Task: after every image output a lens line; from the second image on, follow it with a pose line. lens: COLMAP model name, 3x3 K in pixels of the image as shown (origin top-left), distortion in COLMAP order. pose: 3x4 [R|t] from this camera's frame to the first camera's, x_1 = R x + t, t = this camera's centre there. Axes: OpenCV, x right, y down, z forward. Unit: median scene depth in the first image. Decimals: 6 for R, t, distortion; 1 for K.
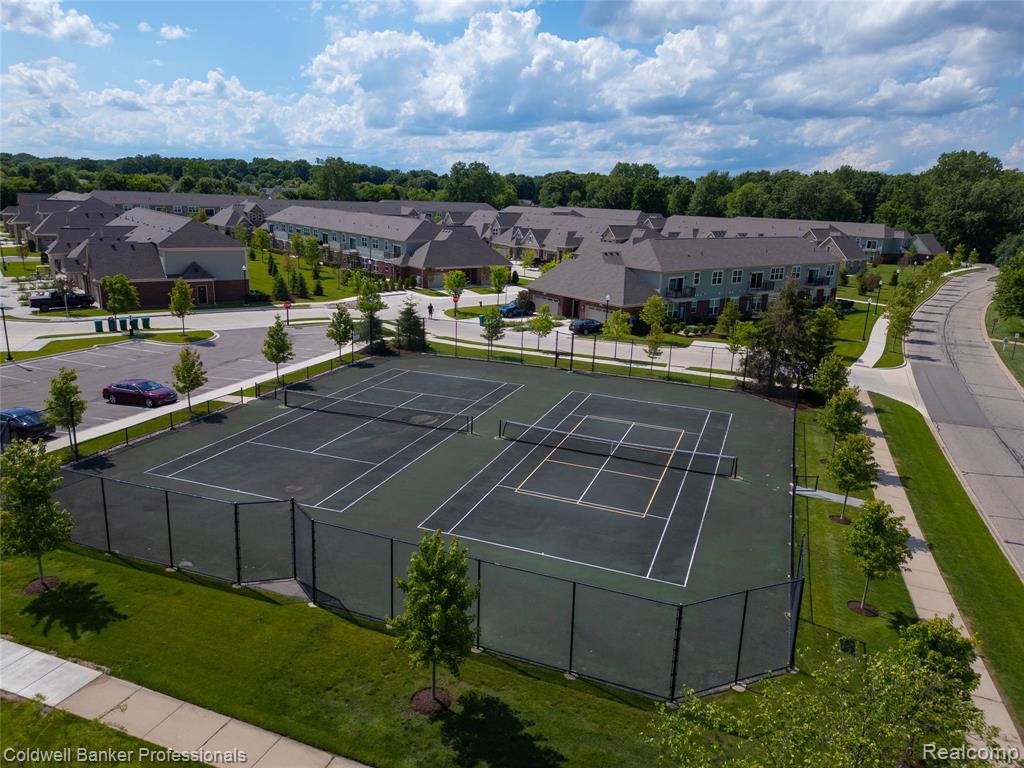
lens RADIAL K [[721.8, 0, 509.0], [0, 721.8, 380.9], [0, 0, 1]] dist [0.057939, -0.056378]
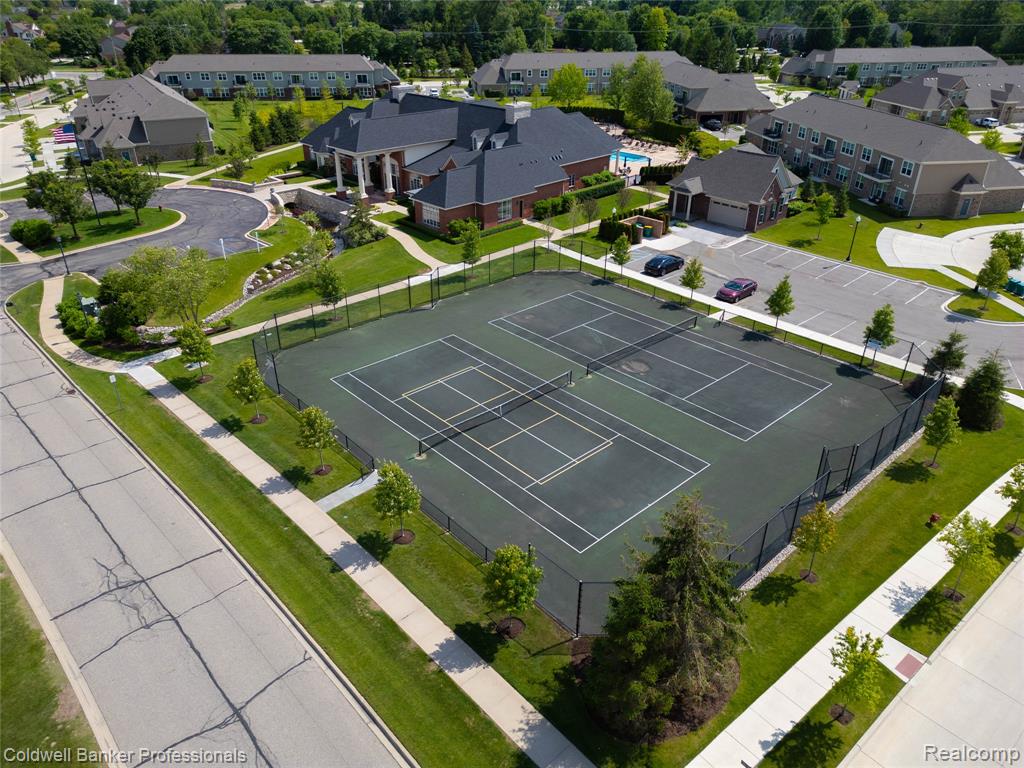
lens RADIAL K [[721.8, 0, 504.7], [0, 721.8, 387.9], [0, 0, 1]] dist [0.057939, -0.056378]
pose [[-0.458774, 0.393750, -0.796547, 1.016095], [-0.250174, 0.802950, 0.541003, -0.549397], [0.852607, 0.447474, -0.269867, 1.250644]]
